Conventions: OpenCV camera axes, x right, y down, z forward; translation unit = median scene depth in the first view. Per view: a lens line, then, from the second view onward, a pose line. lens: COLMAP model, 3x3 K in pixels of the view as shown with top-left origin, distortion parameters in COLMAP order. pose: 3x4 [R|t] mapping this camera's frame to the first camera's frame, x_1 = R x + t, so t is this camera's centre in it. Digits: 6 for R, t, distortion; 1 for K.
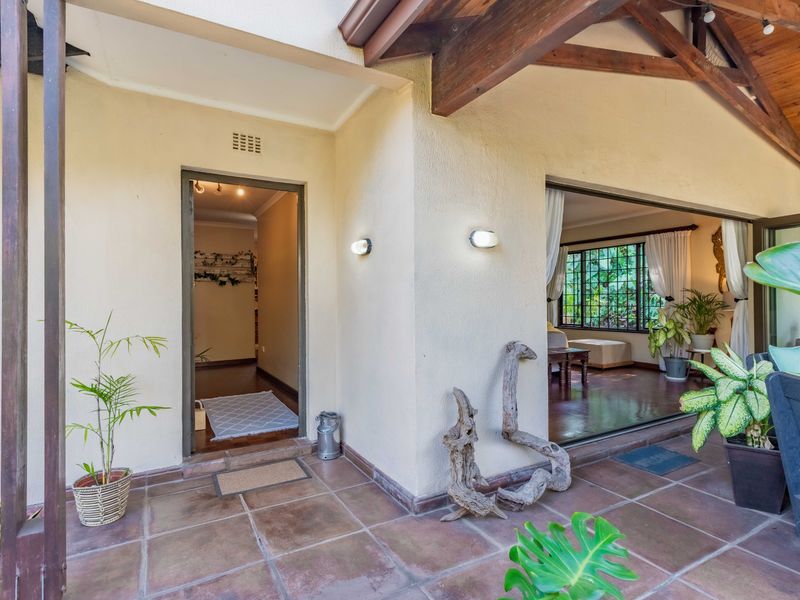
lens RADIAL K [[417.4, 0, 396.8], [0, 417.4, 298.8], [0, 0, 1]] dist [0.006694, 0.002175]
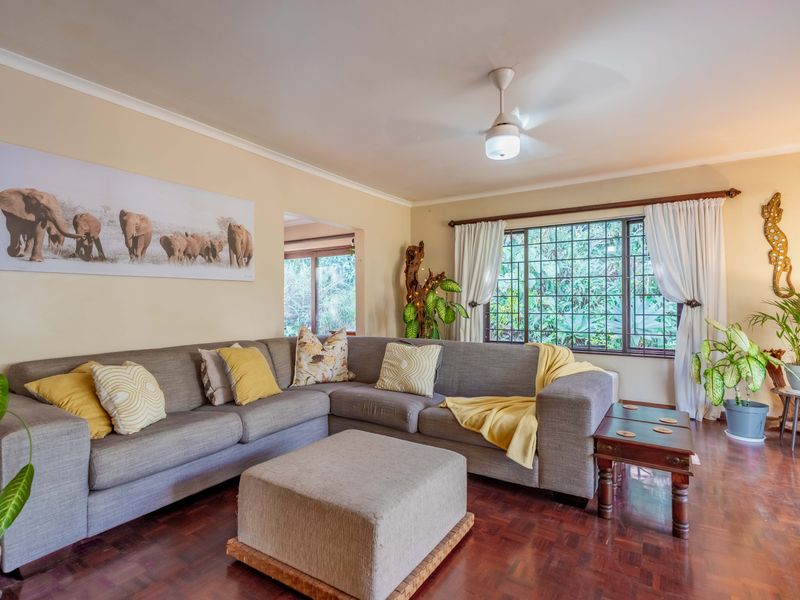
lens RADIAL K [[417.4, 0, 400.5], [0, 417.4, 298.2], [0, 0, 1]] dist [0.006694, 0.002175]
pose [[0.887425, 0.009797, 0.460847, -0.035093], [-0.006178, 0.999937, -0.009360, 0.000108], [-0.460910, 0.005459, 0.887430, 0.556585]]
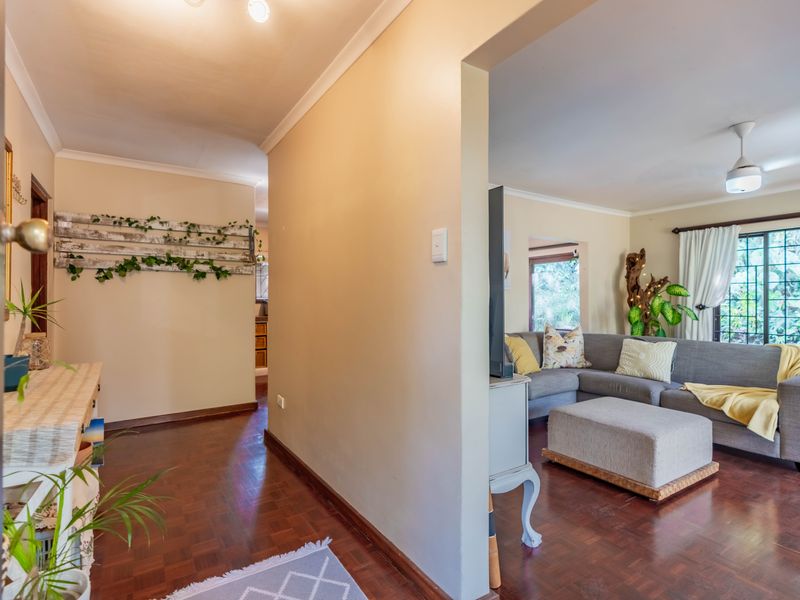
lens RADIAL K [[417.4, 0, 401.2], [0, 417.4, 298.6], [0, 0, 1]] dist [0.006694, 0.002175]
pose [[0.998267, 0.008777, 0.058188, -0.176042], [-0.008707, 0.999961, -0.001467, -0.006675], [-0.058198, 0.000958, 0.998305, 0.414609]]
